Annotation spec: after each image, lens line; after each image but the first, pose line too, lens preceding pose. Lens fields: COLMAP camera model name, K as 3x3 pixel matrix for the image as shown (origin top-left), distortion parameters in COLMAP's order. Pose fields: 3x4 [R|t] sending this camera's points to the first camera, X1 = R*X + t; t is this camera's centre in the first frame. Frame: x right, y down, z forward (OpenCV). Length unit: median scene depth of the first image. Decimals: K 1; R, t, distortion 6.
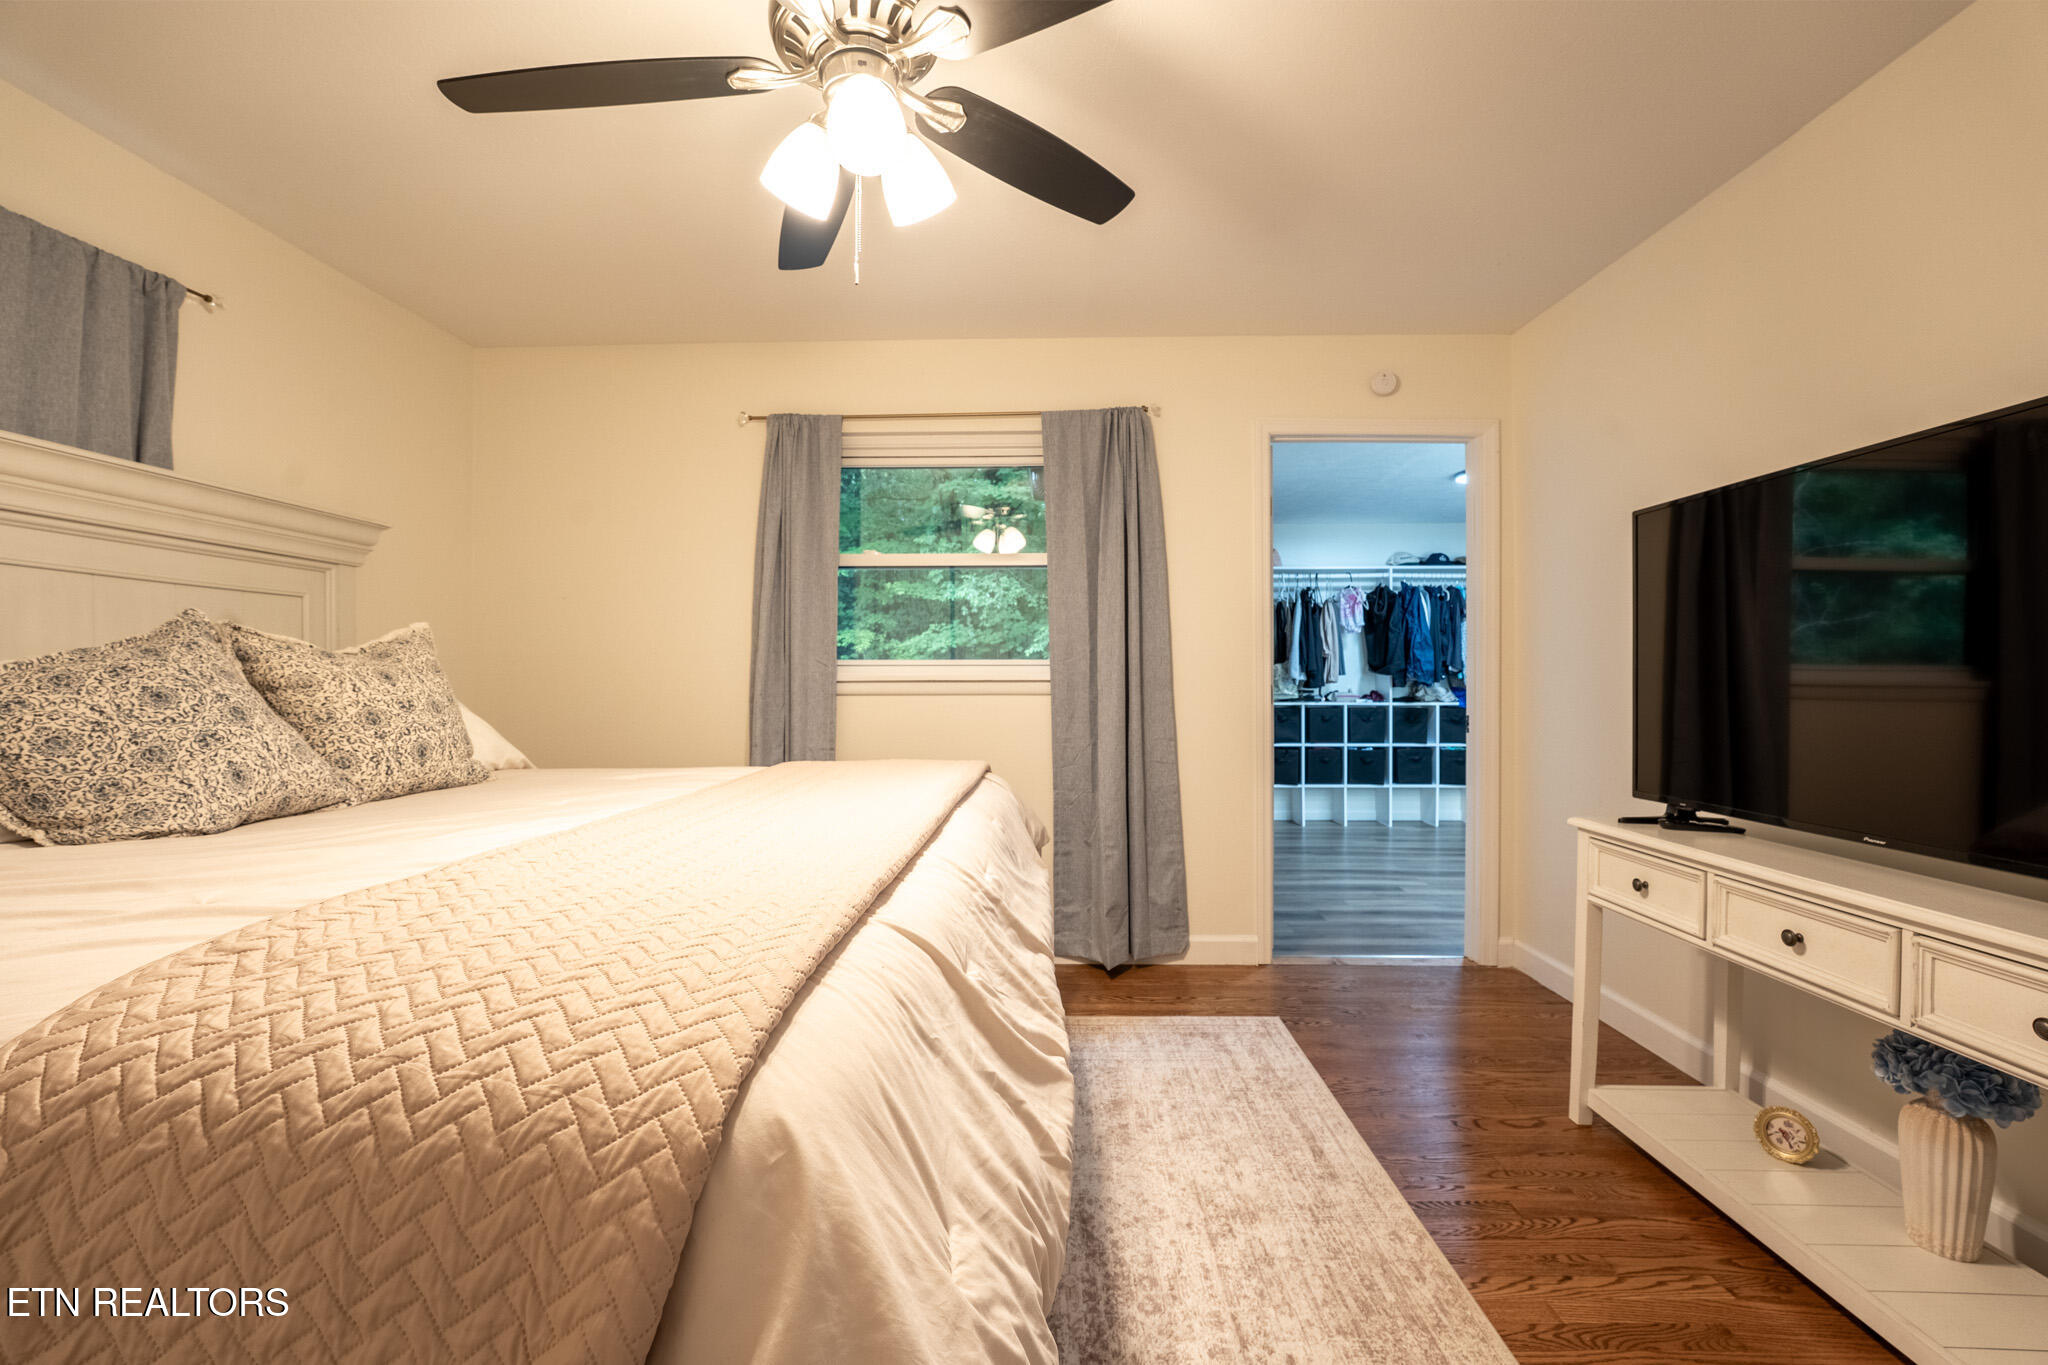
lens RADIAL K [[837.6, 0, 1027.3], [0, 837.6, 681.1], [0, 0, 1]] dist [-0.024980, 0.000992]
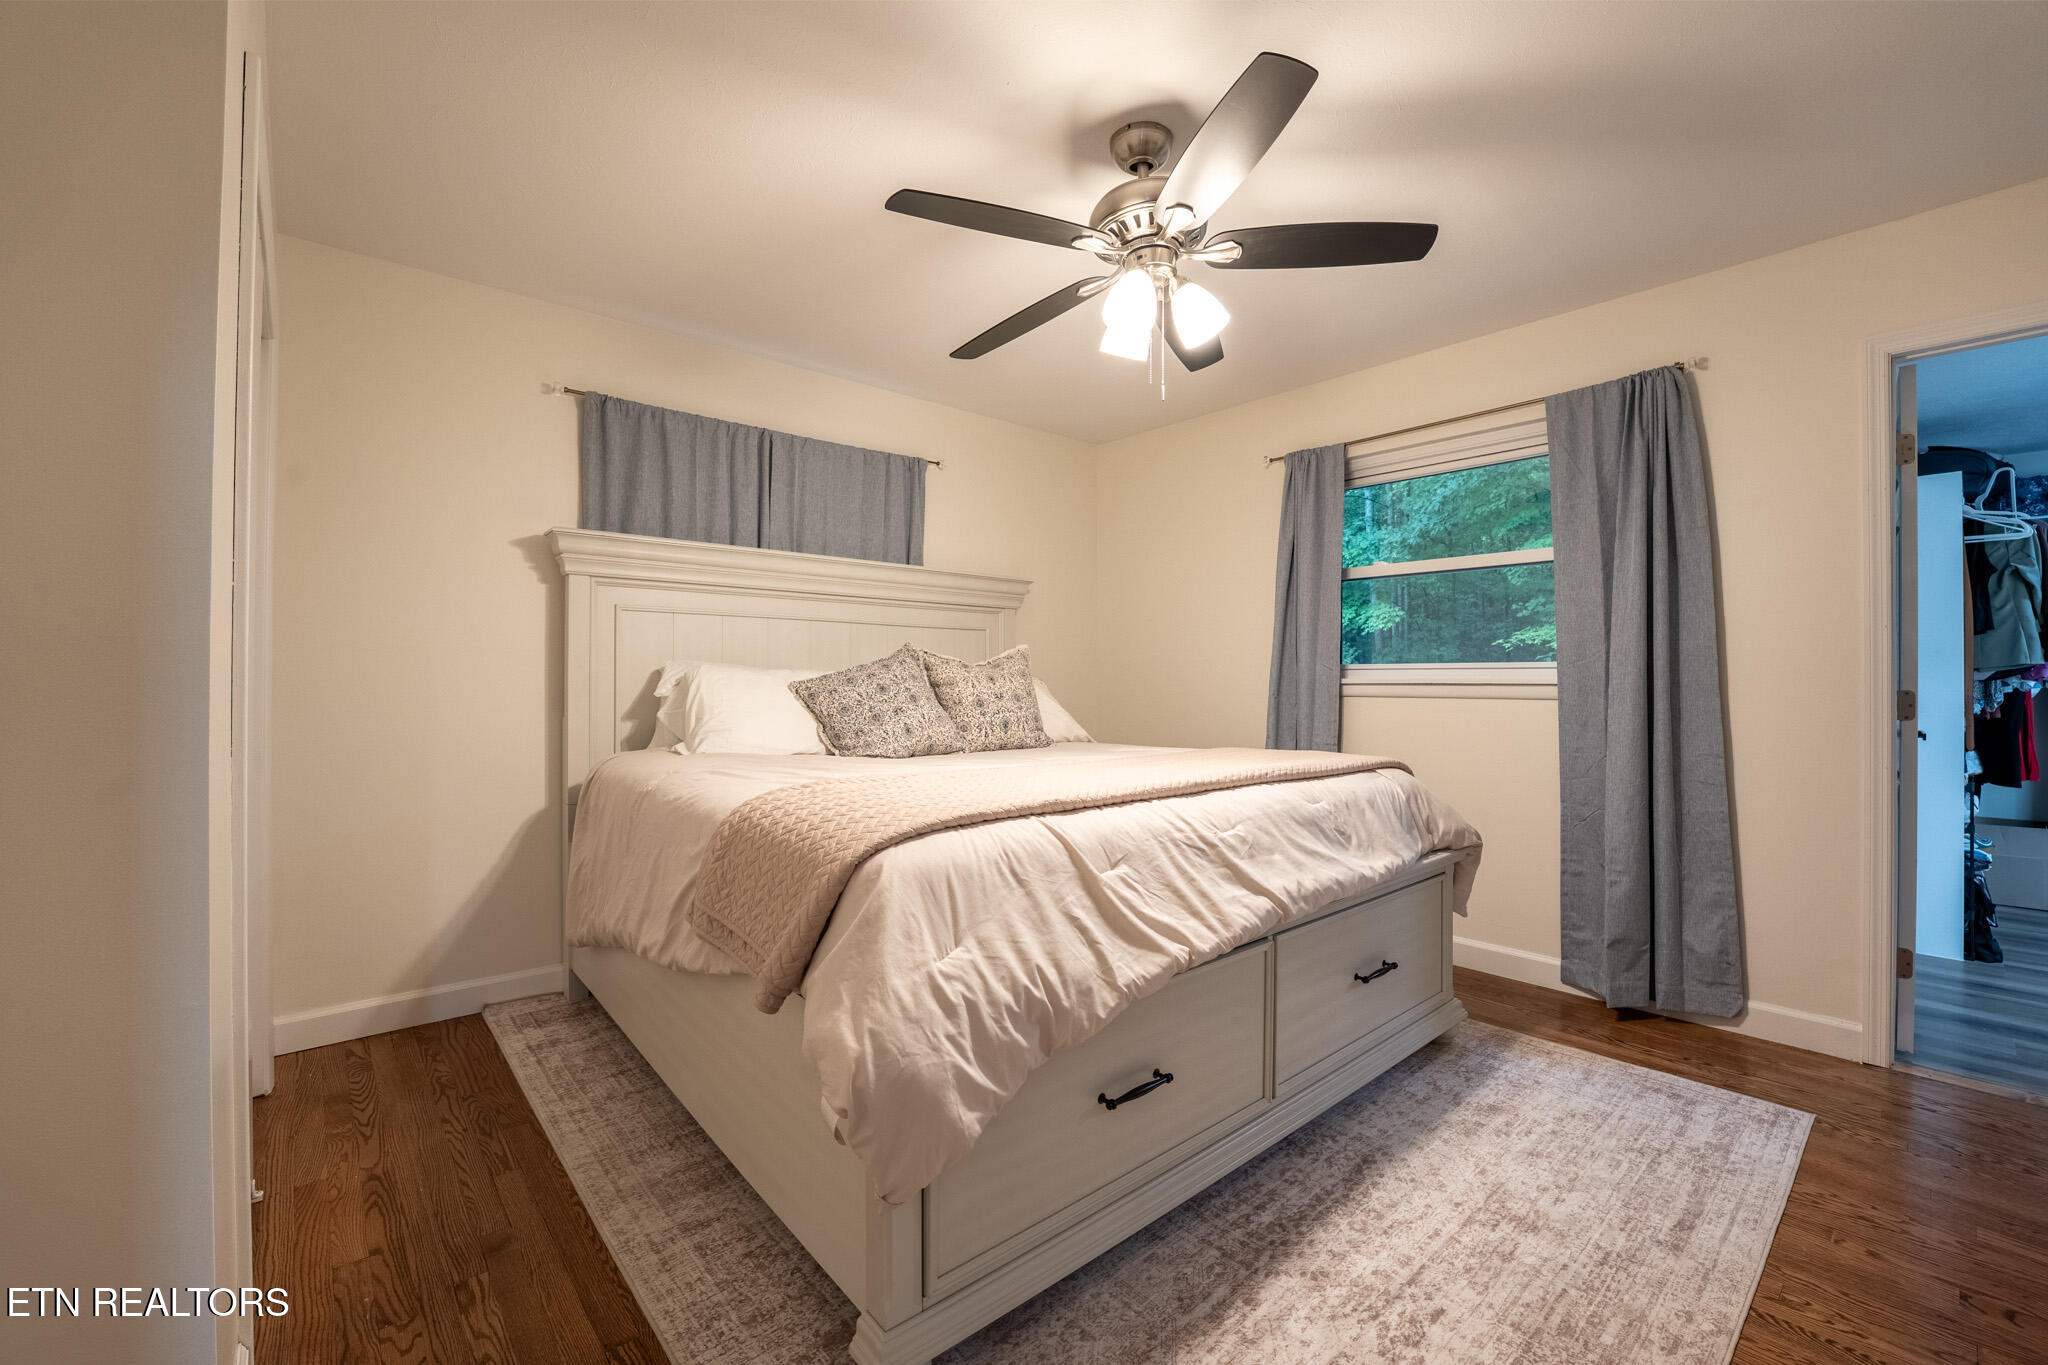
lens RADIAL K [[837.6, 0, 1025.2], [0, 837.6, 684.0], [0, 0, 1]] dist [-0.024980, 0.000992]
pose [[0.676641, 0.006427, -0.736285, 0.455890], [-0.005886, 0.999977, 0.003320, -0.000935], [0.736290, 0.002087, 0.676663, -0.084486]]
